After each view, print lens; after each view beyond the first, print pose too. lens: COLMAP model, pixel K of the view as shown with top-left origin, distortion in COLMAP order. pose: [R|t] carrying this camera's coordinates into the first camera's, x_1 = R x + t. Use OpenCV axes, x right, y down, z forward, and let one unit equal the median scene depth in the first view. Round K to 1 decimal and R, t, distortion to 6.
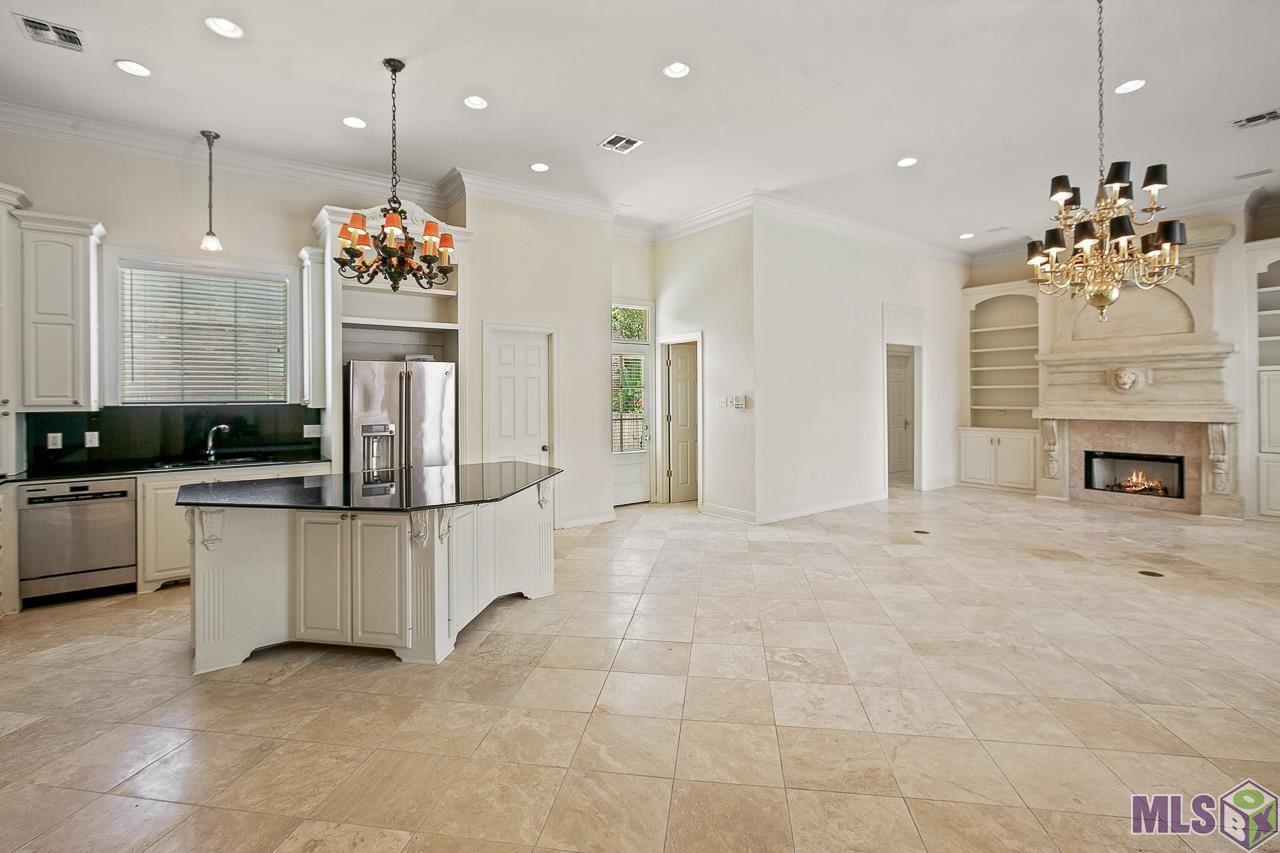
lens RADIAL K [[582.4, 0, 639.3], [0, 582.4, 397.3], [0, 0, 1]] dist [-0.000126, 0.000466]
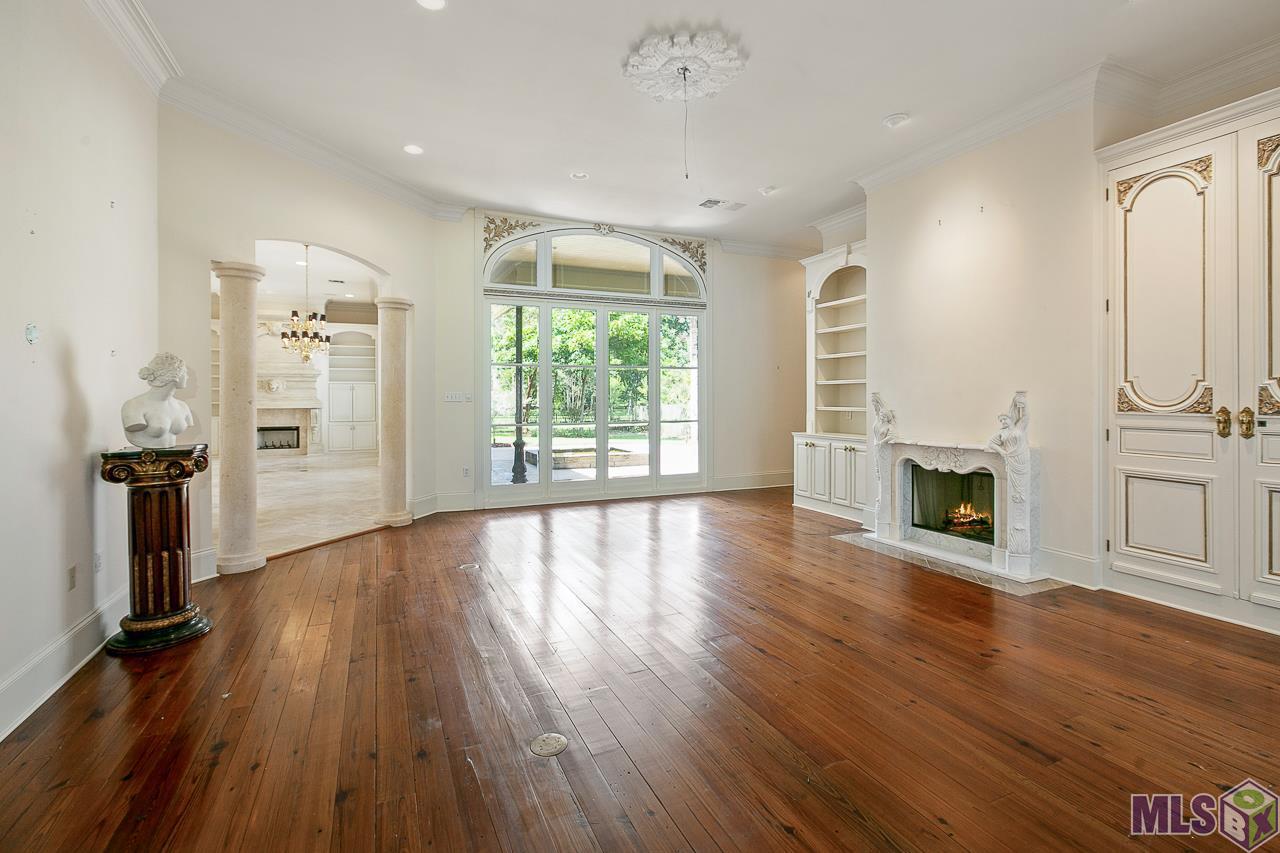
lens RADIAL K [[582.4, 0, 639.3], [0, 582.4, 397.3], [0, 0, 1]] dist [-0.000126, 0.000466]
pose [[0.215608, 0.009471, 0.976434, -0.778127], [0.001566, 0.999948, -0.010045, 0.027865], [-0.976479, 0.003695, 0.215582, -0.570766]]
